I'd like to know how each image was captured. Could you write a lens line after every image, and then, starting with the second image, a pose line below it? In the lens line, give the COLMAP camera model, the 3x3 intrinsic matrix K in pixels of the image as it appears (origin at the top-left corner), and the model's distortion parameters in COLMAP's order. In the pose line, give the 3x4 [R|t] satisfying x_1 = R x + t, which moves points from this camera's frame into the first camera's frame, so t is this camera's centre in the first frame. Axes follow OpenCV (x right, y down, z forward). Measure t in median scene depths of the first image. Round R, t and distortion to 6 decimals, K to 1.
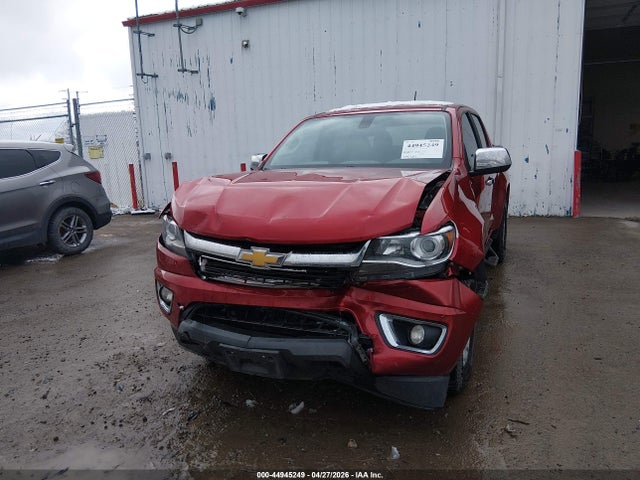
lens RADIAL K [[487.3, 0, 320.0], [0, 487.3, 240.0], [0, 0, 1]] dist [0.053943, -0.072141]
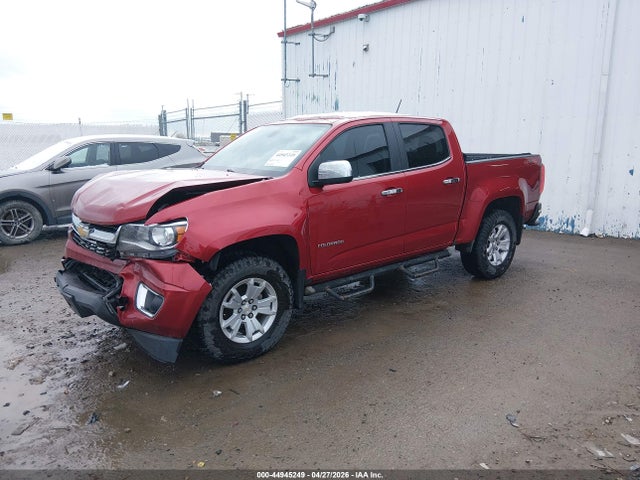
lens RADIAL K [[478.1, 0, 322.7], [0, 478.1, 251.3], [0, 0, 1]] dist [0.064499, -0.061881]
pose [[0.898603, 0.126800, -0.420041, 1.023460], [-0.111457, 0.991896, 0.060987, -0.061742], [0.424371, -0.007987, 0.905453, 0.032002]]
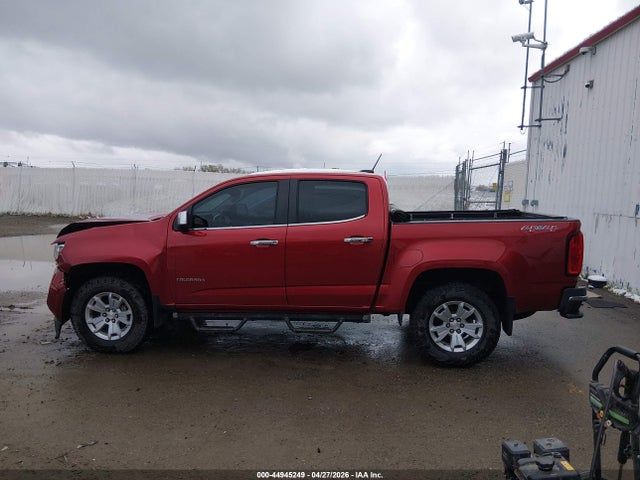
lens RADIAL K [[487.3, 0, 320.0], [0, 487.3, 240.0], [0, 0, 1]] dist [0.053943, -0.072141]
pose [[0.313246, 0.136015, -0.939881, 2.217640], [-0.203433, 0.976327, 0.073489, -0.364466], [0.927627, 0.168183, 0.333500, 1.185278]]
